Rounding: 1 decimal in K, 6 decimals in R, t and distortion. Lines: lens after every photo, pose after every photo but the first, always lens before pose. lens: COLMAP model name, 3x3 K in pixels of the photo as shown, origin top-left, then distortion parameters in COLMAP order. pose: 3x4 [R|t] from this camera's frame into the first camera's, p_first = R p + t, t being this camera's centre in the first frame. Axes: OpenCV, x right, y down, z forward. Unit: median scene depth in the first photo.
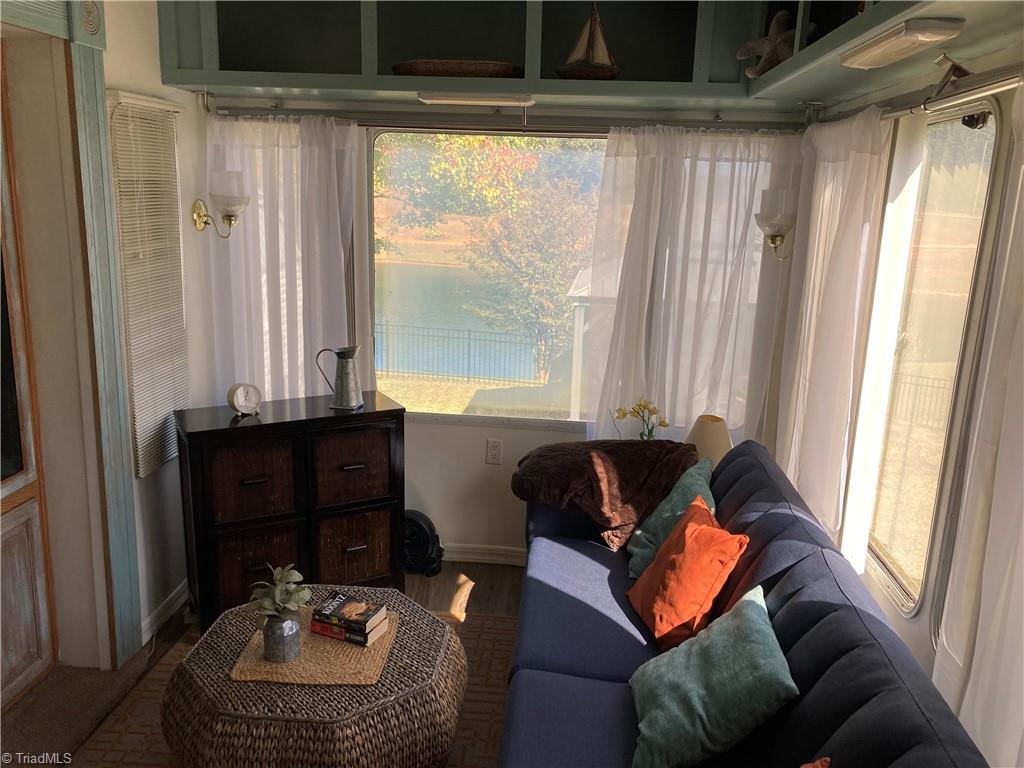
lens RADIAL K [[844.5, 0, 512.0], [0, 844.5, 384.0], [0, 0, 1]] dist [0.073536, -0.002243]
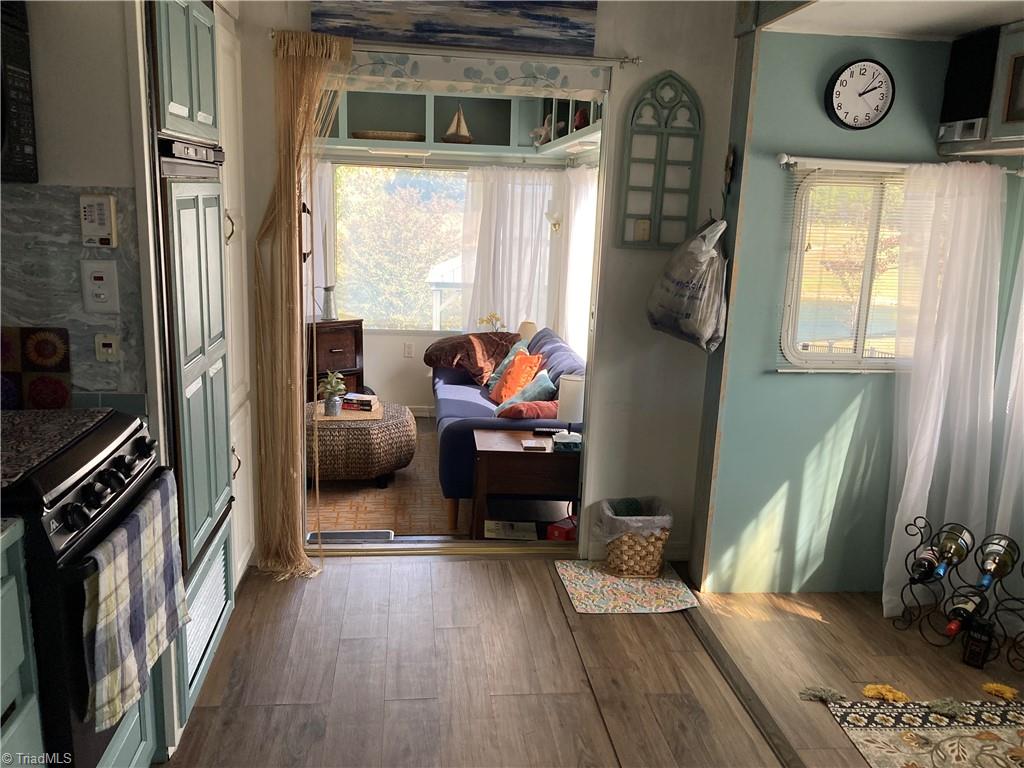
lens RADIAL K [[843.3, 0, 512.0], [0, 843.3, 384.0], [0, 0, 1]] dist [0.121458, -0.000889]
pose [[0.981748, -0.037152, 0.186522, -0.162280], [0.038956, 0.999223, -0.006014, 0.197896], [-0.186154, 0.013171, 0.982432, -0.873369]]
